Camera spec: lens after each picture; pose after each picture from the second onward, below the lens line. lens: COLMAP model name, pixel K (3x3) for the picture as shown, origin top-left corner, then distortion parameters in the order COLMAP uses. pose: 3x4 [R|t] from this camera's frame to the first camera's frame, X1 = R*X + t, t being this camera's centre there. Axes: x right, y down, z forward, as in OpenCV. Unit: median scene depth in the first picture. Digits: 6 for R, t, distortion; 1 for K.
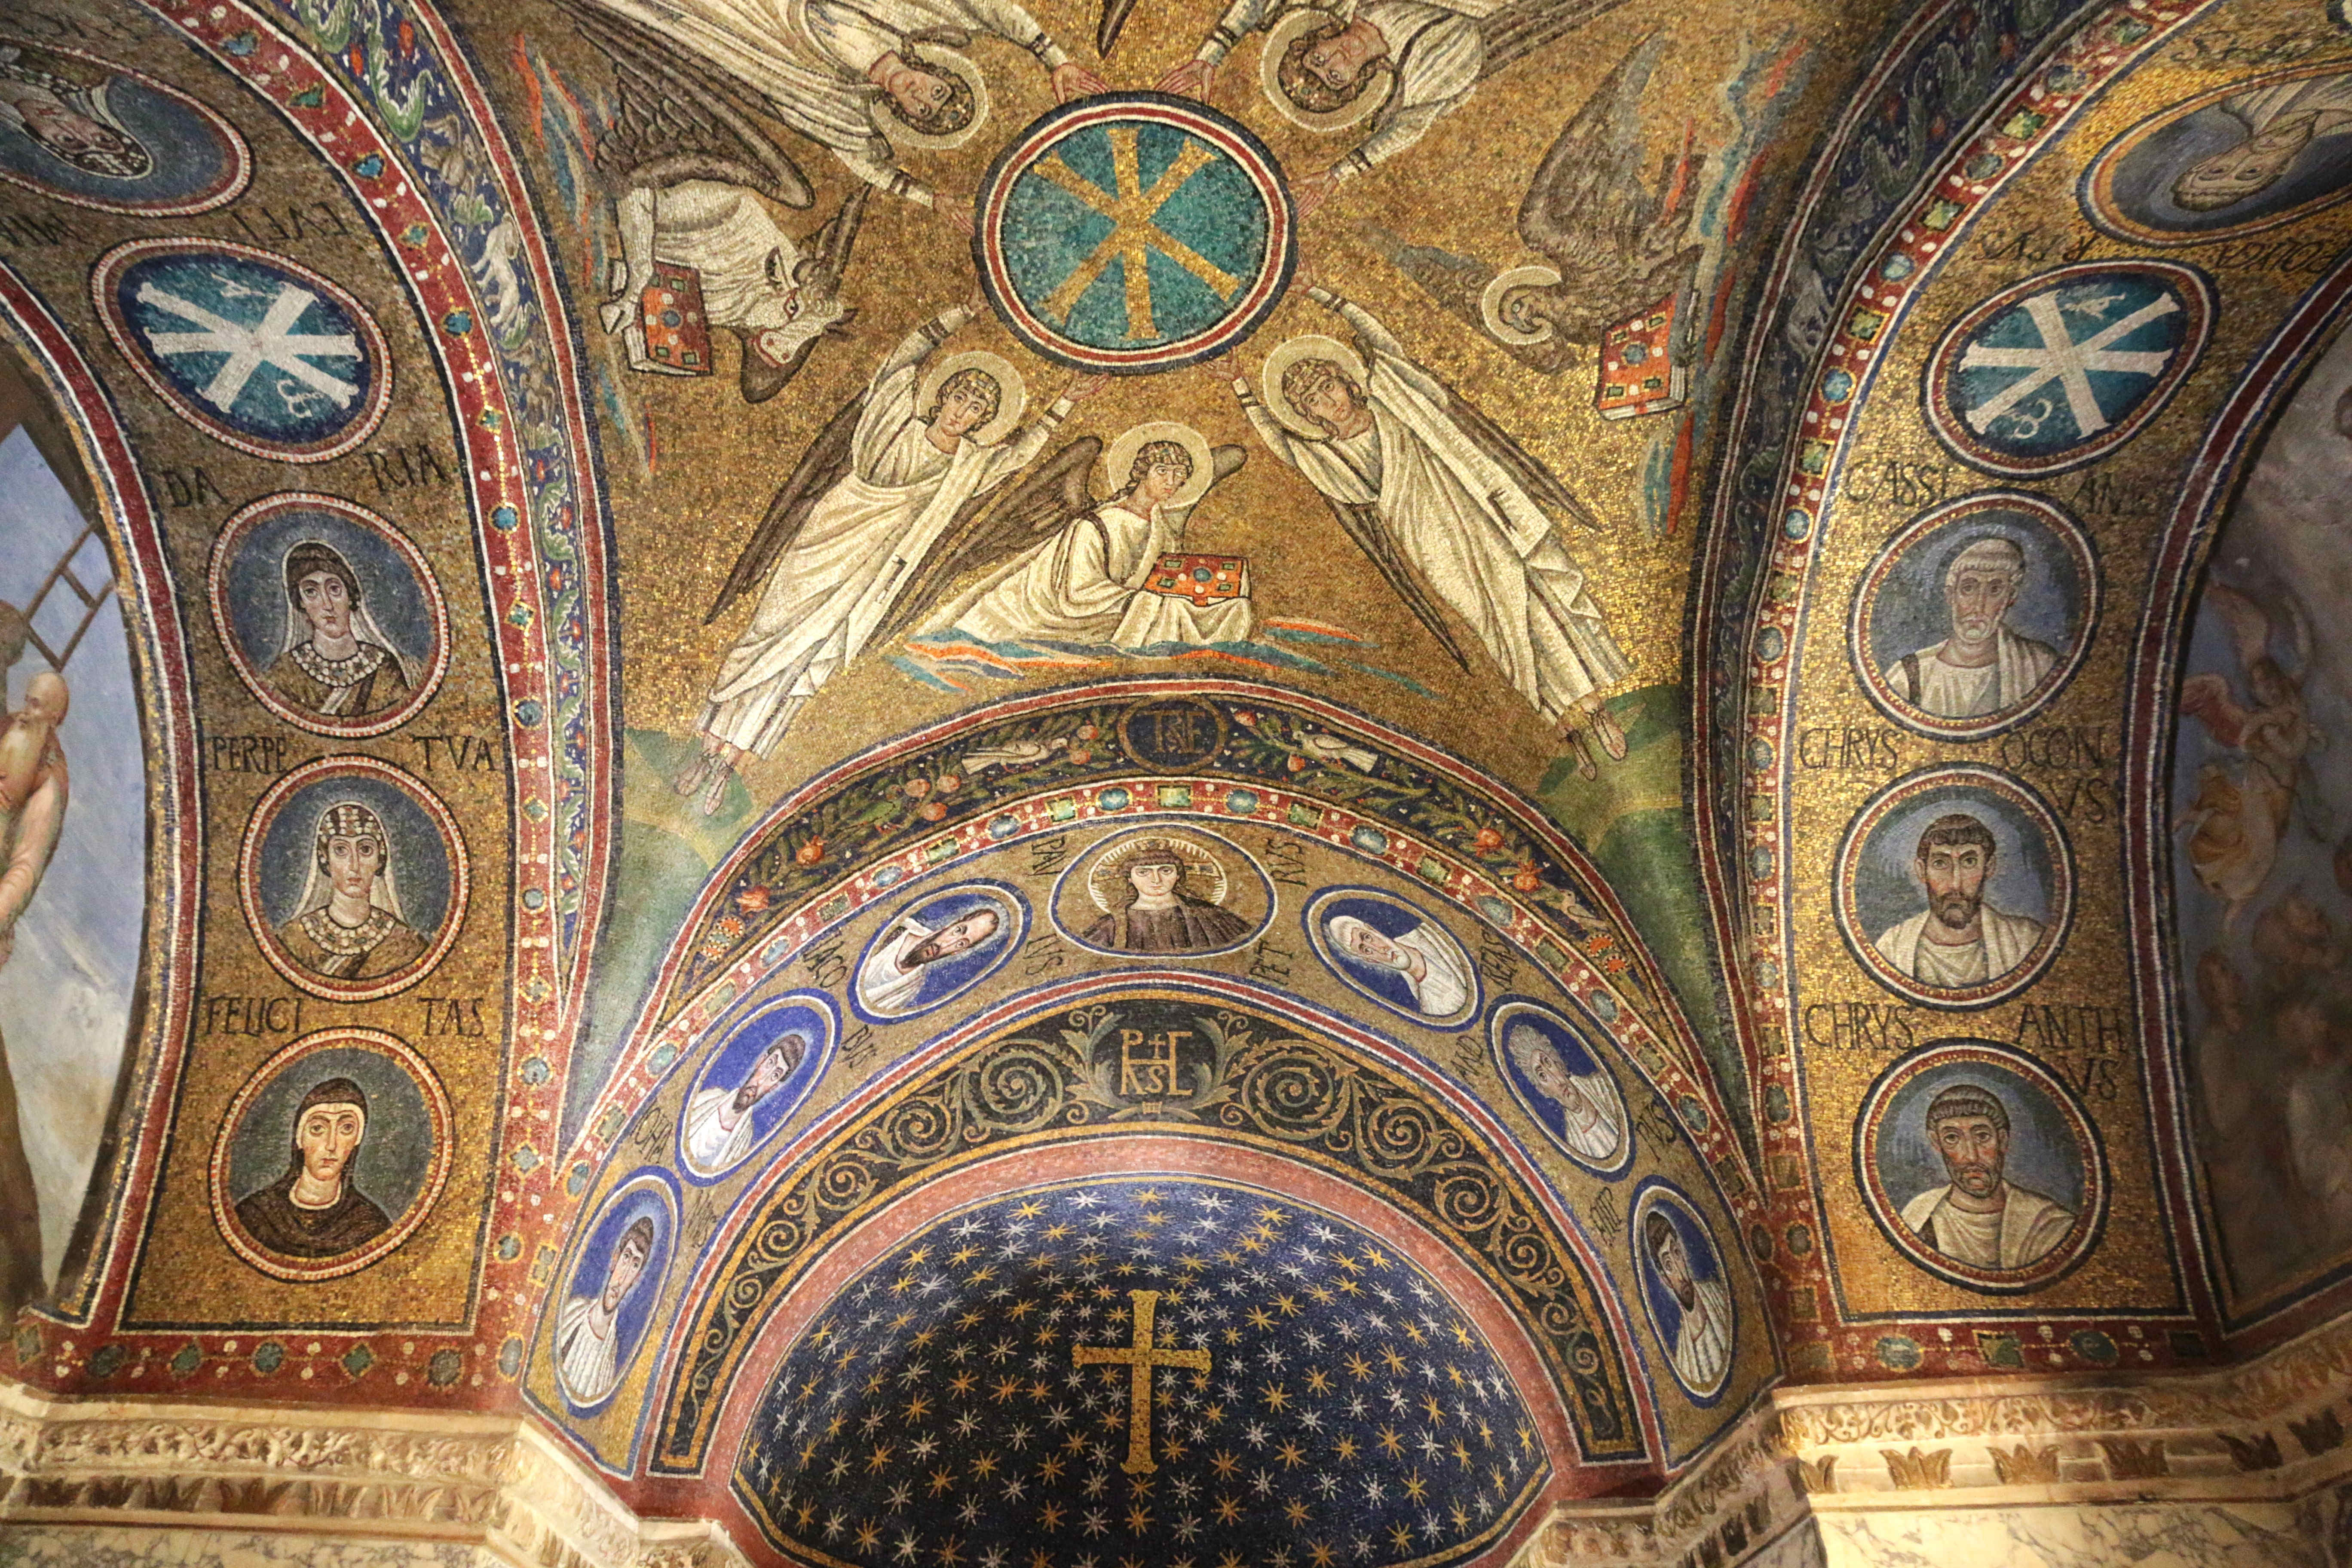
lens RADIAL K [[1546.1, 0, 1175.0], [0, 1546.1, 808.9], [0, 0, 1]] dist [-0.136370, 0.077567]
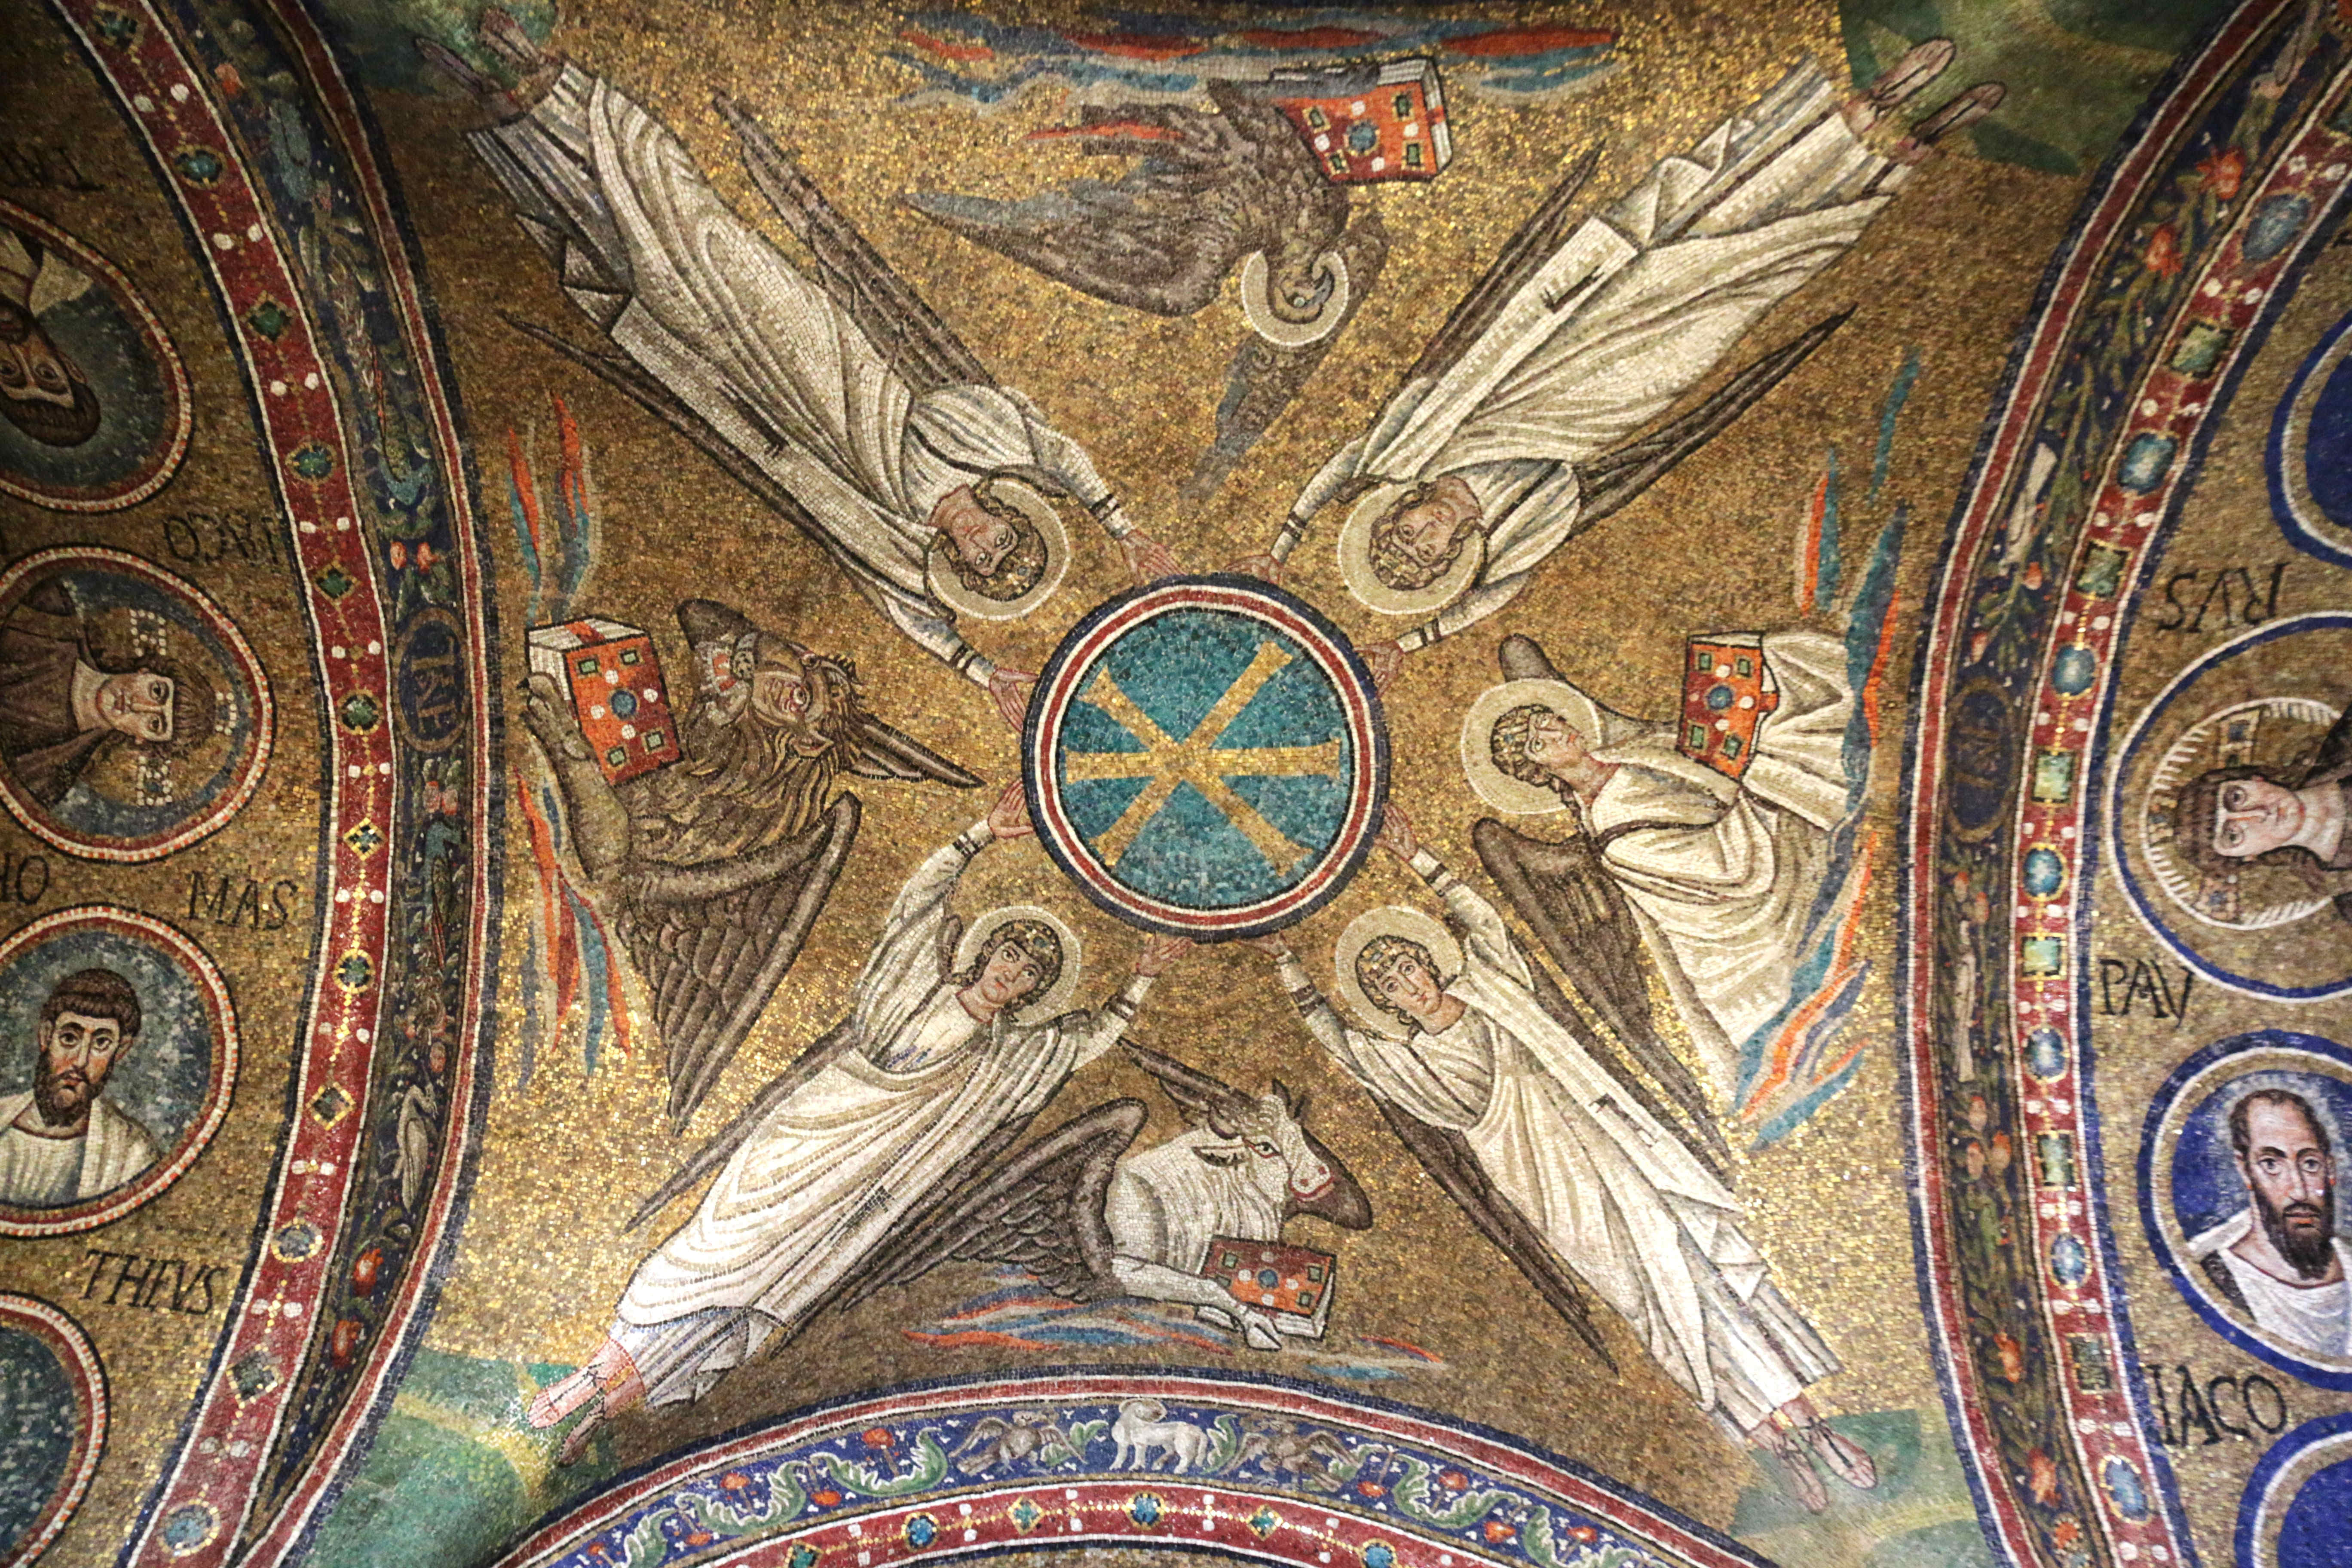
lens RADIAL K [[1546.1, 0, 1175.0], [0, 1546.1, 808.9], [0, 0, 1]] dist [-0.136370, 0.077567]
pose [[0.030811, -0.982750, -0.182353, 0.101757], [0.606039, 0.163447, -0.778461, 0.294563], [0.794838, -0.086528, 0.600621, 0.420926]]
